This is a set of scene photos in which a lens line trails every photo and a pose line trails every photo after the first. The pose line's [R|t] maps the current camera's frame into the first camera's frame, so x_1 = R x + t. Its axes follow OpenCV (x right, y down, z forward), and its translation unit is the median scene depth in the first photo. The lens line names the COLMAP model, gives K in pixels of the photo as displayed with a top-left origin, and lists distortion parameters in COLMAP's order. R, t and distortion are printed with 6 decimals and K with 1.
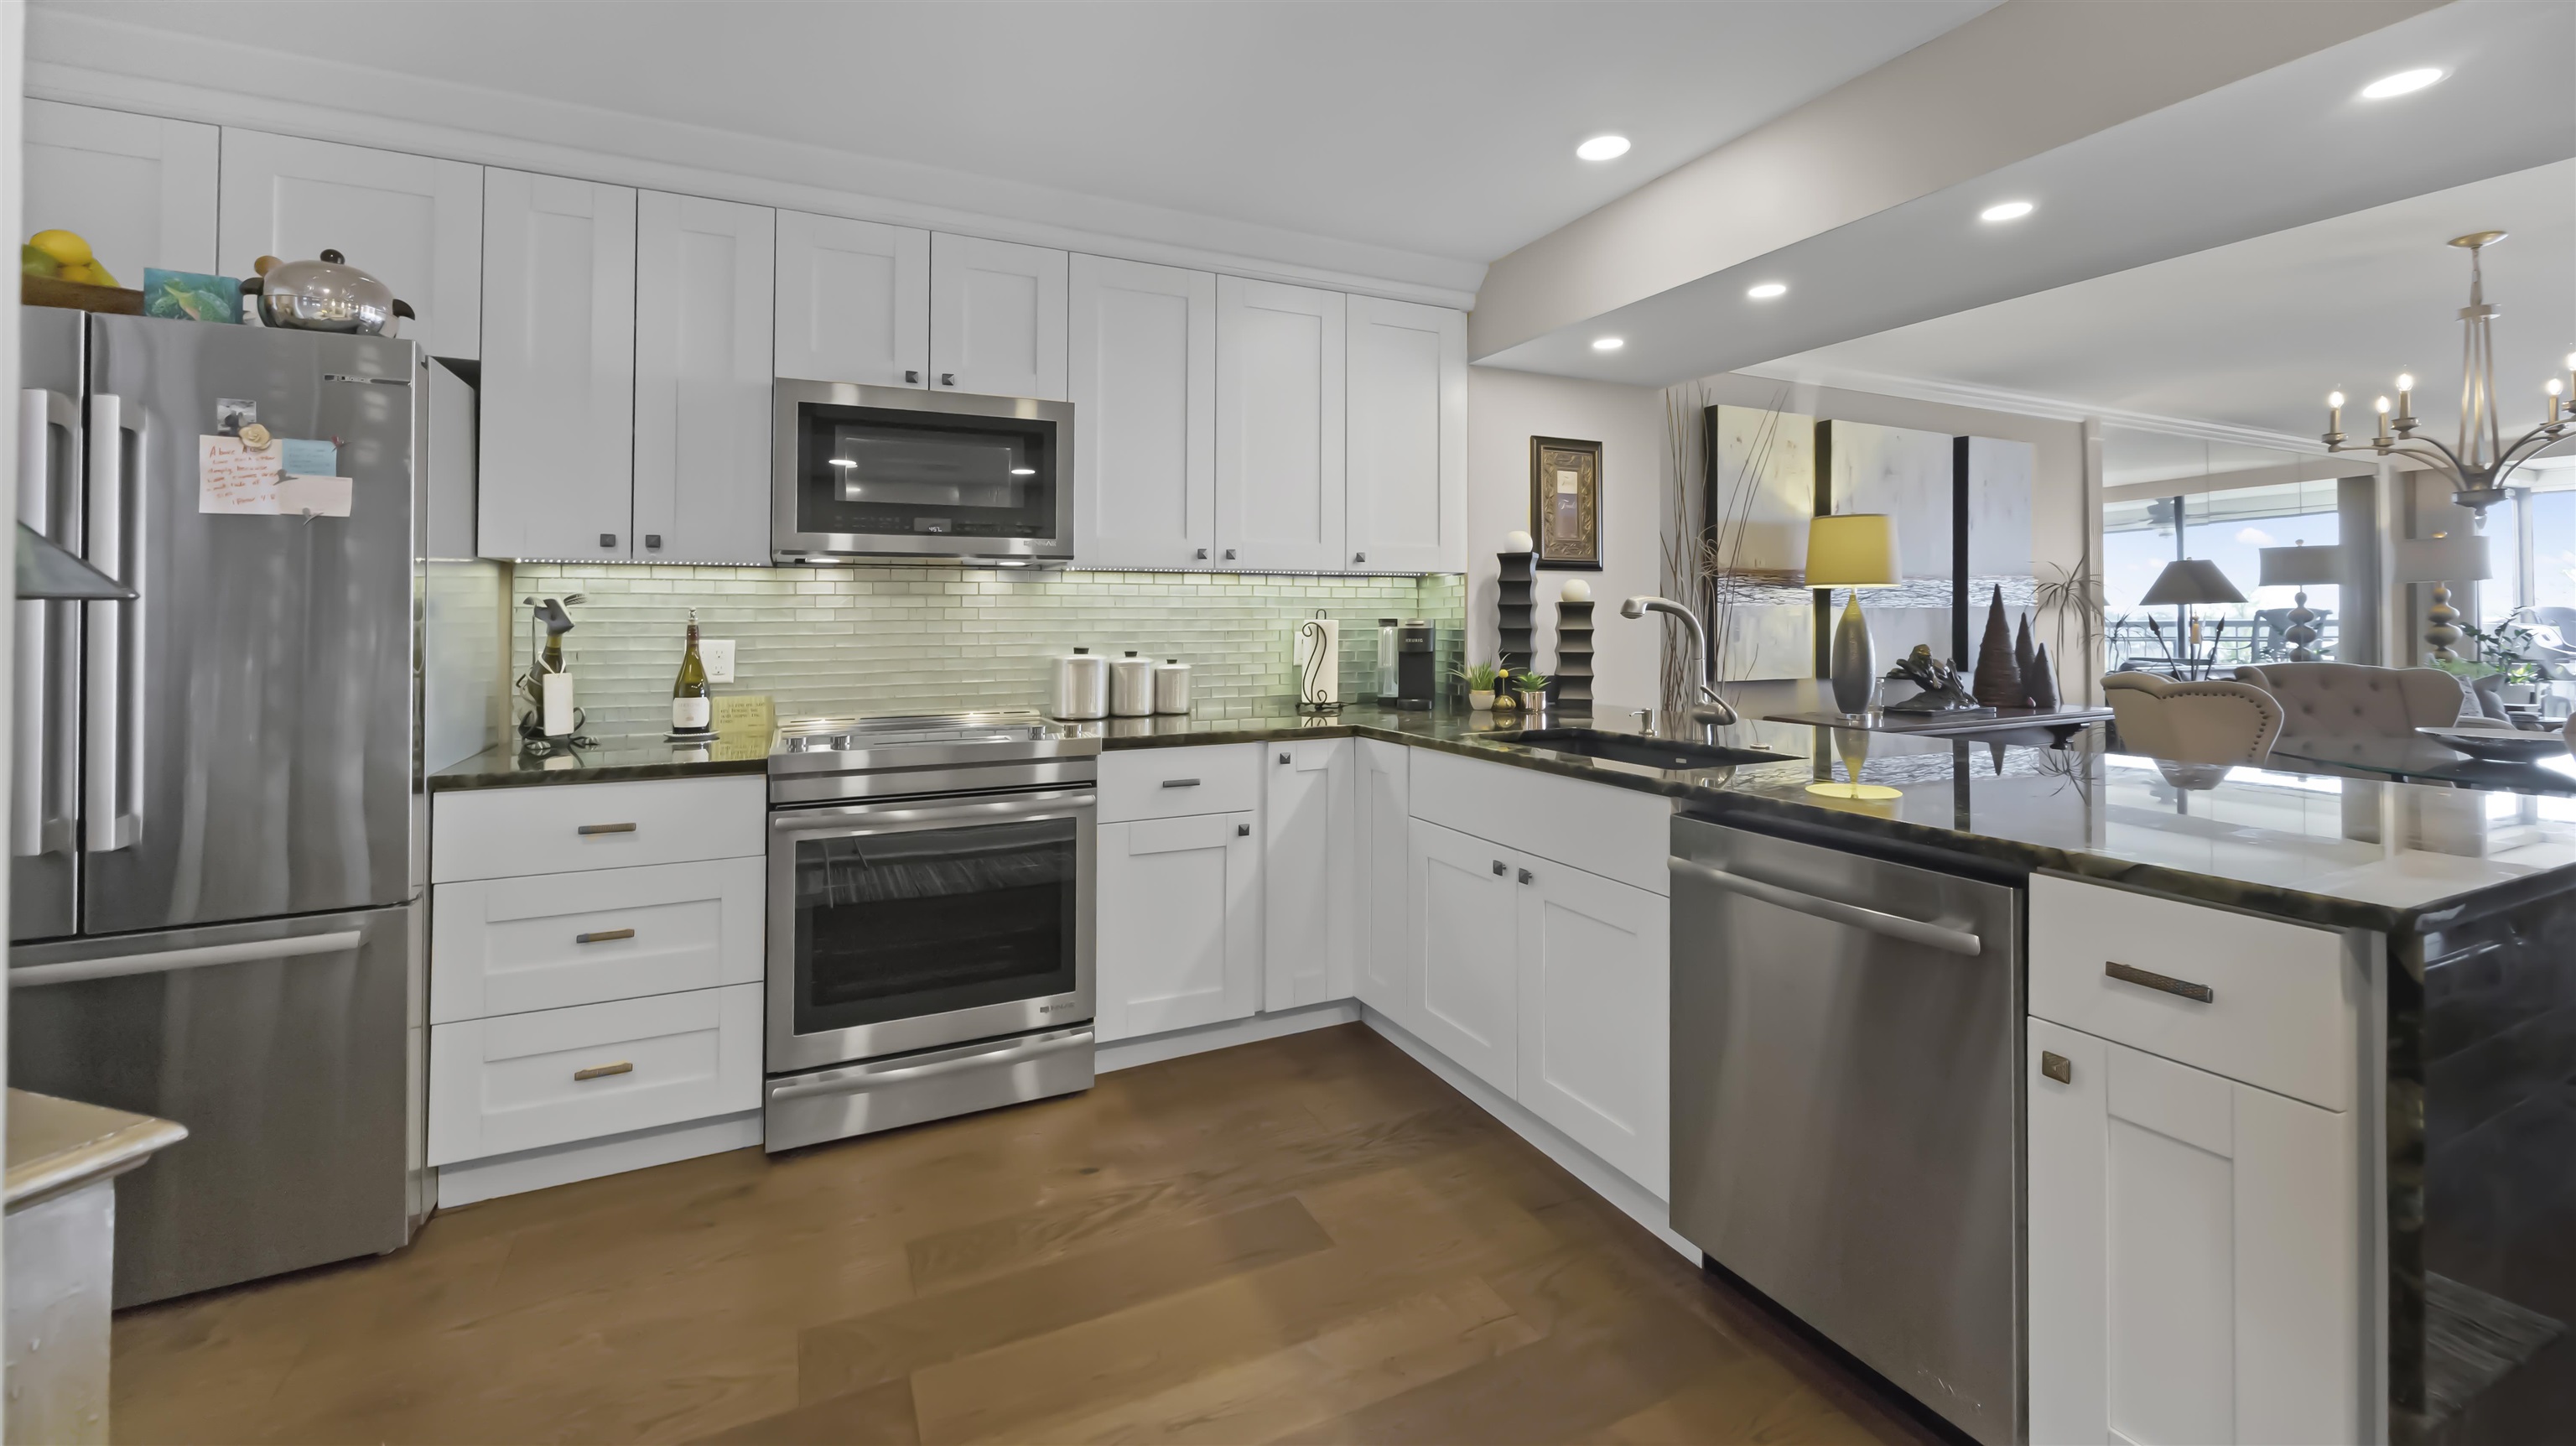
lens RADIAL K [[1027.1, 0, 1293.0], [0, 1027.1, 593.1], [0, 0, 1]] dist [0.000197, -0.000661]
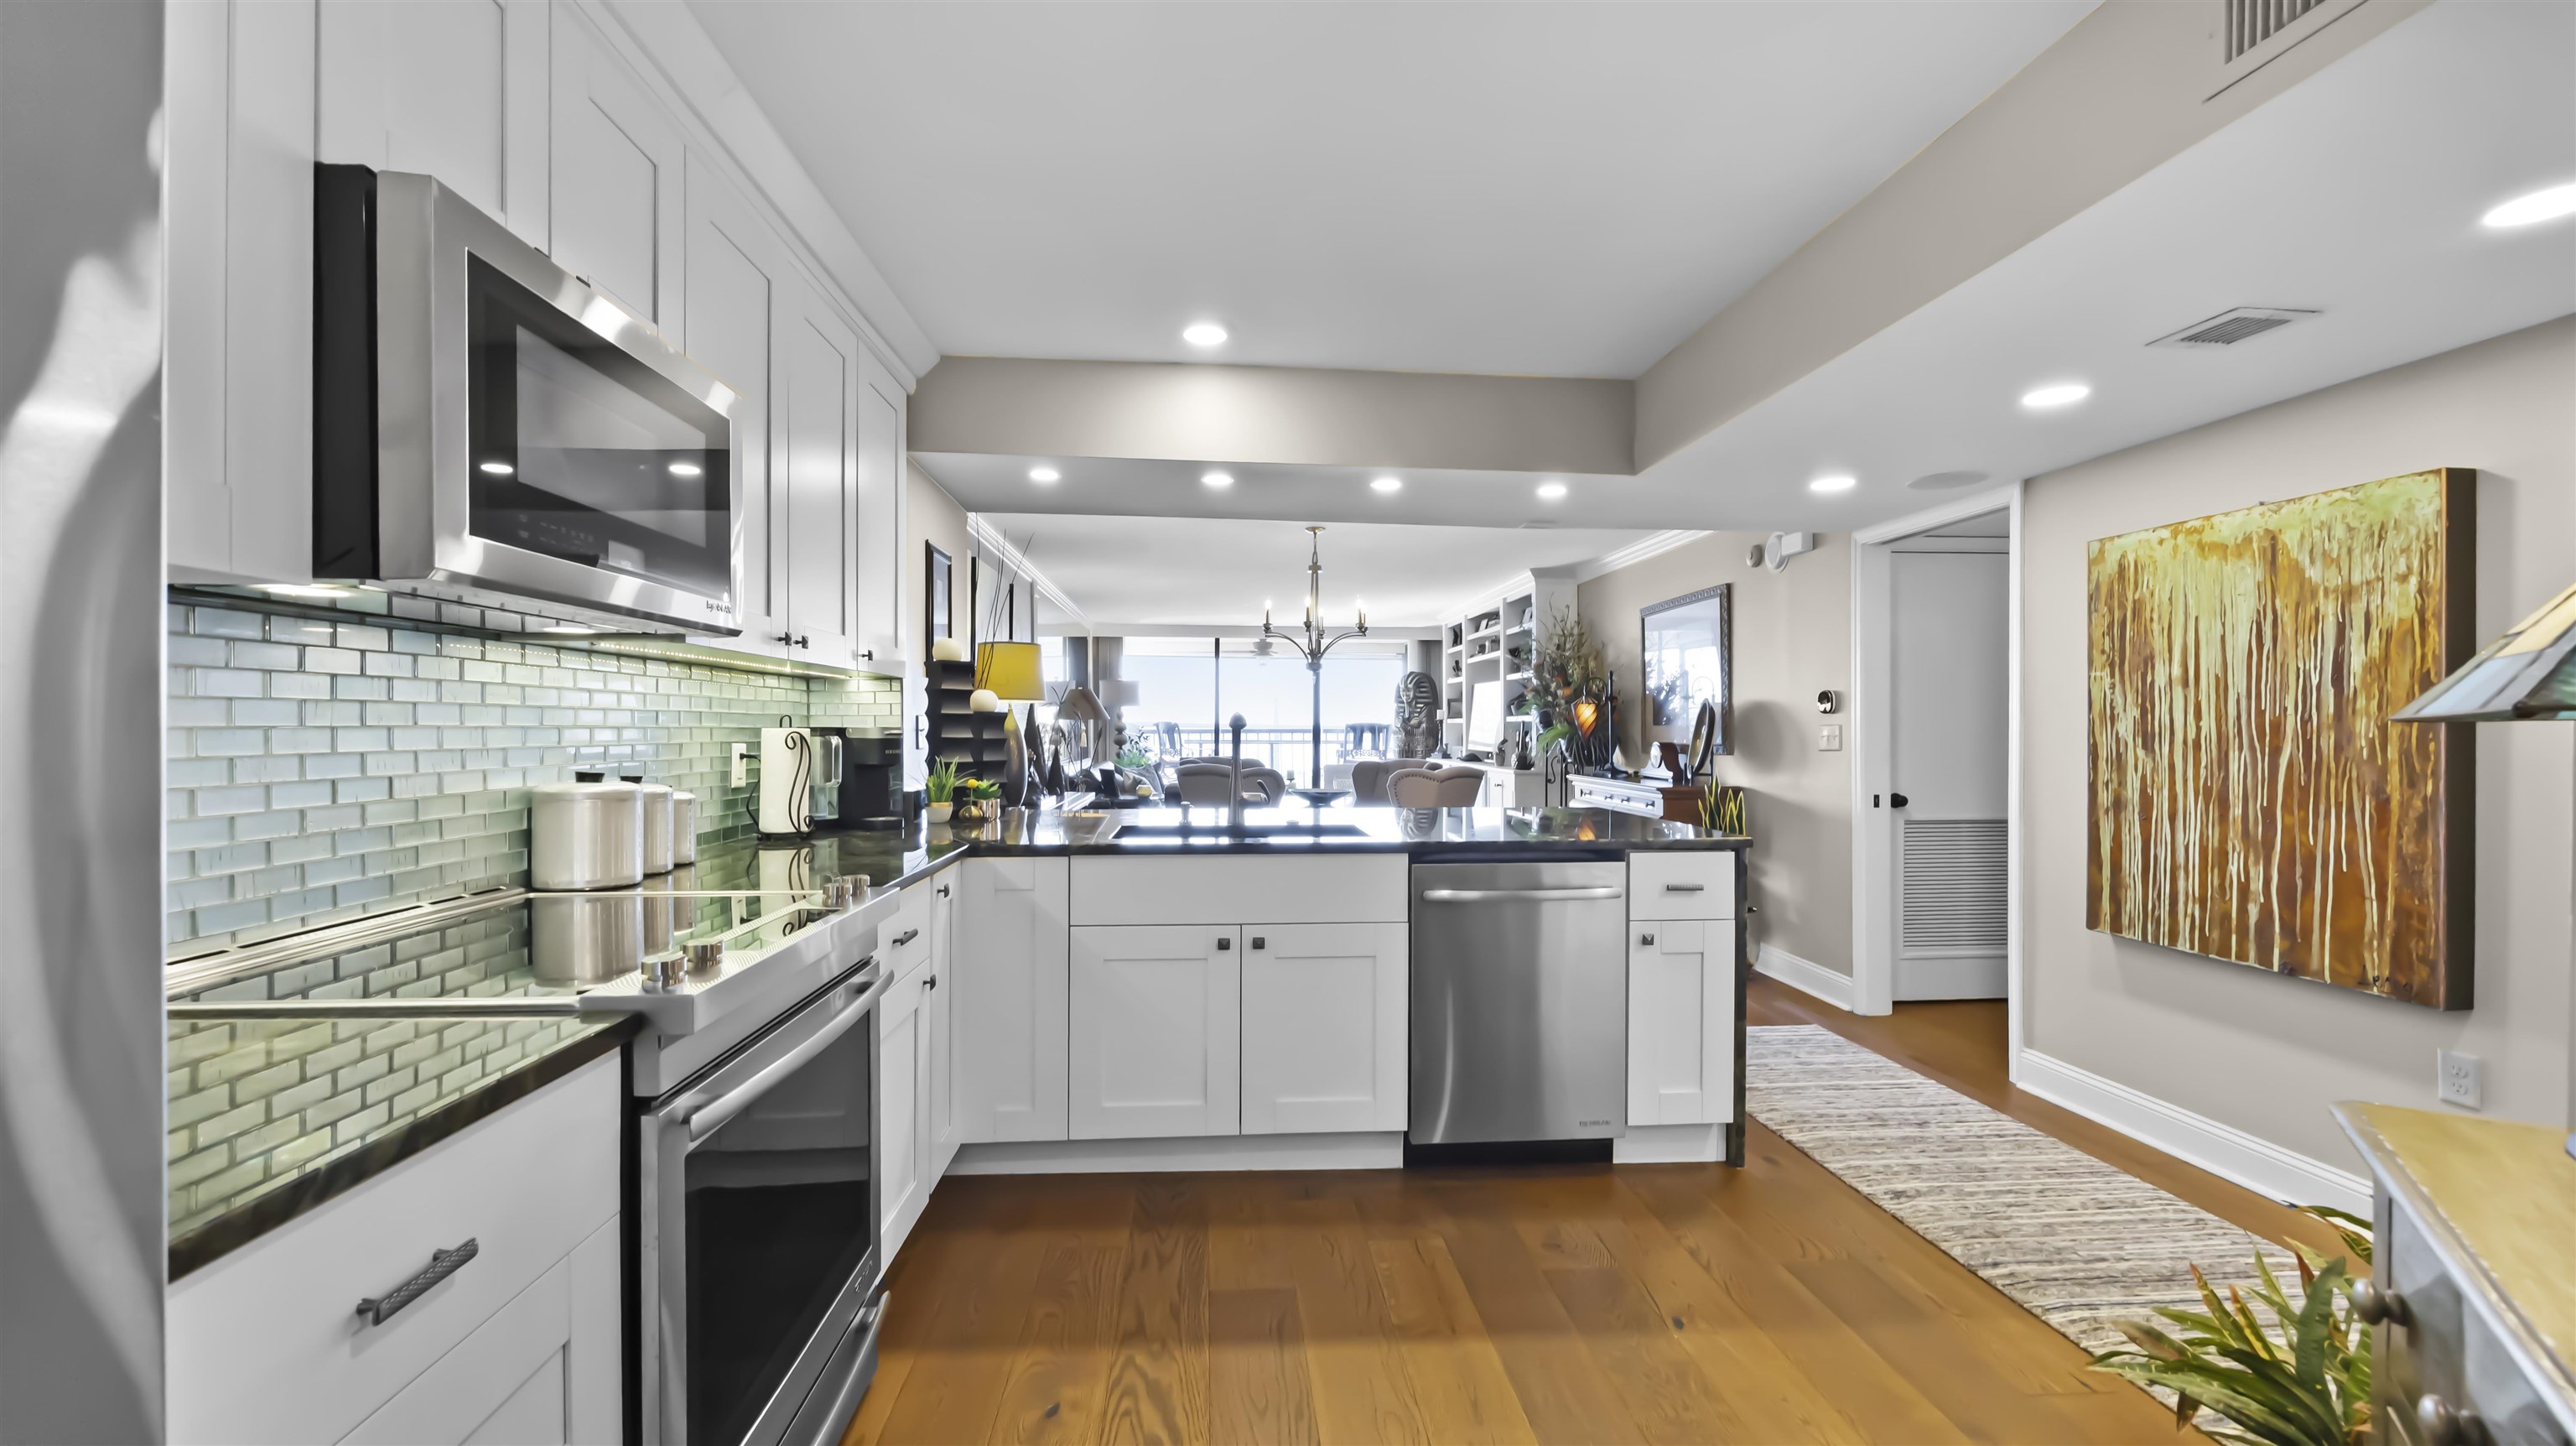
lens RADIAL K [[1027.1, 0, 1278.1], [0, 1027.1, 719.8], [0, 0, 1]] dist [0.000197, -0.000661]
pose [[0.364467, 0.012136, 0.931137, -0.647705], [-0.028171, 0.999601, -0.002001, 0.011514], [-0.930790, -0.025502, 0.364663, 0.397462]]
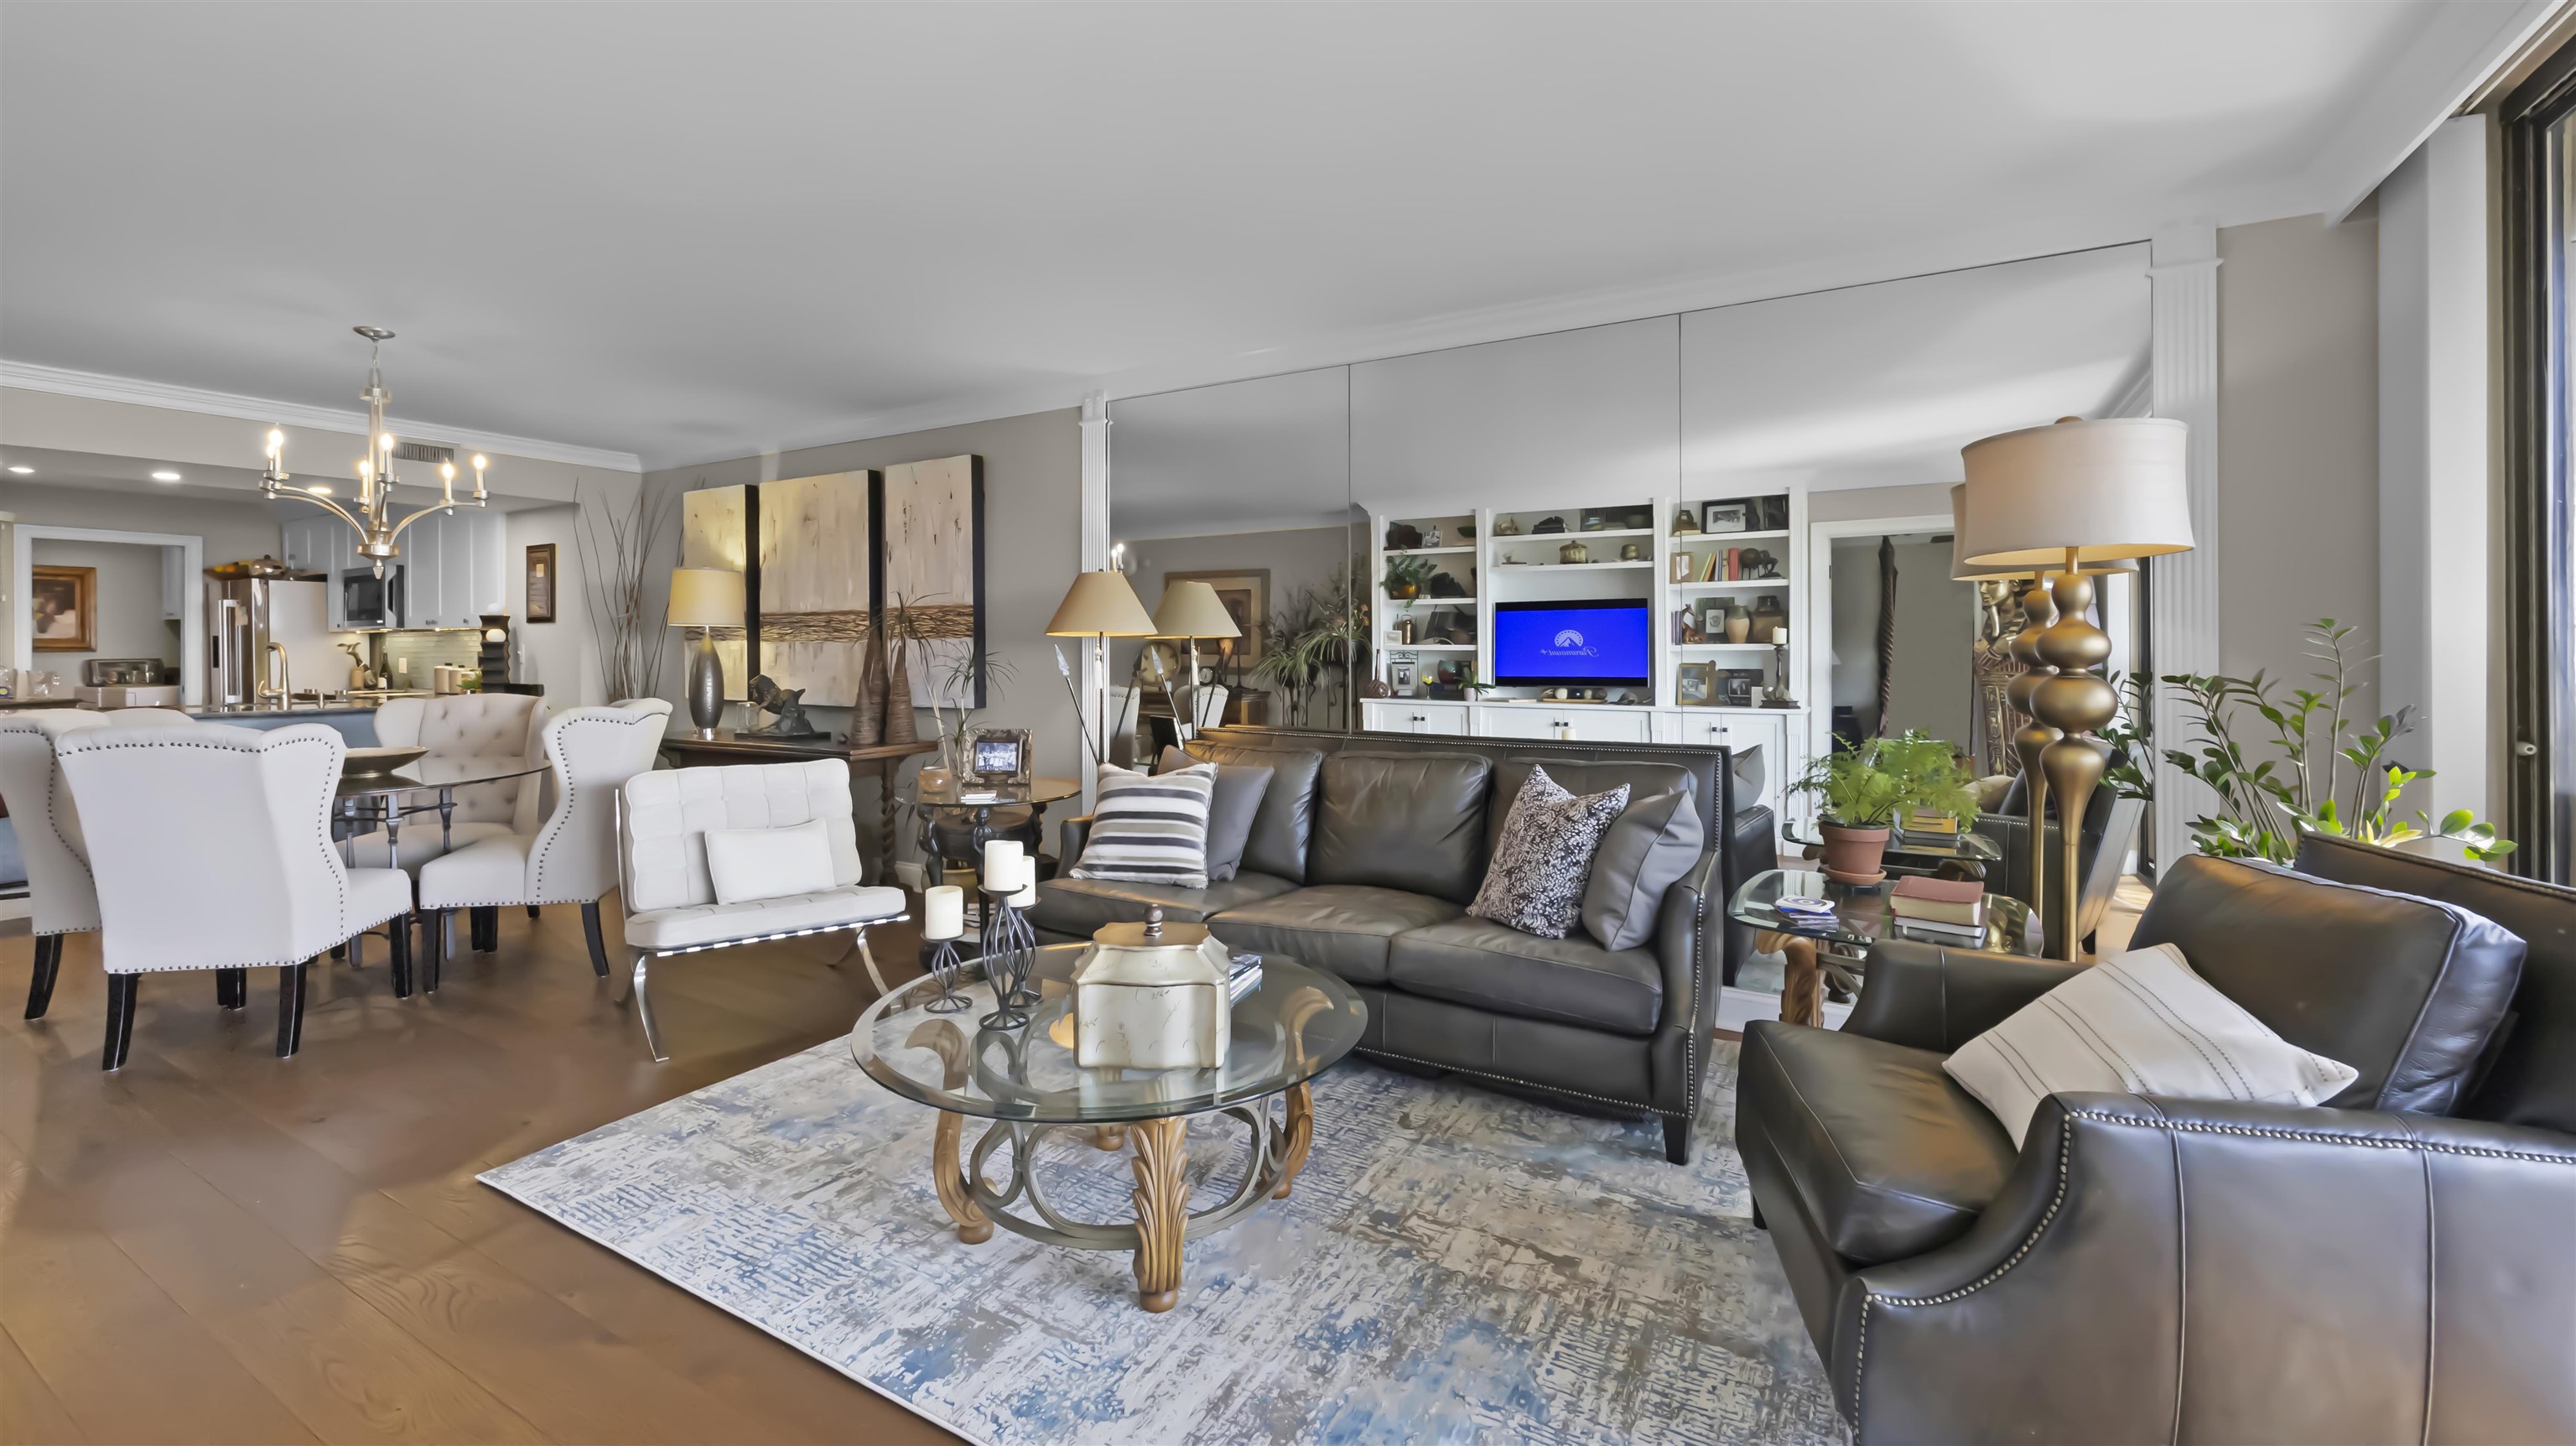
lens RADIAL K [[1027.1, 0, 1220.2], [0, 1027.1, 658.7], [0, 0, 1]] dist [0.000197, -0.000661]
pose [[0.551340, 0.010347, -0.834216, 2.818608], [0.020480, 0.999454, 0.025932, 0.020062], [0.834029, -0.031382, 0.550827, 1.222152]]
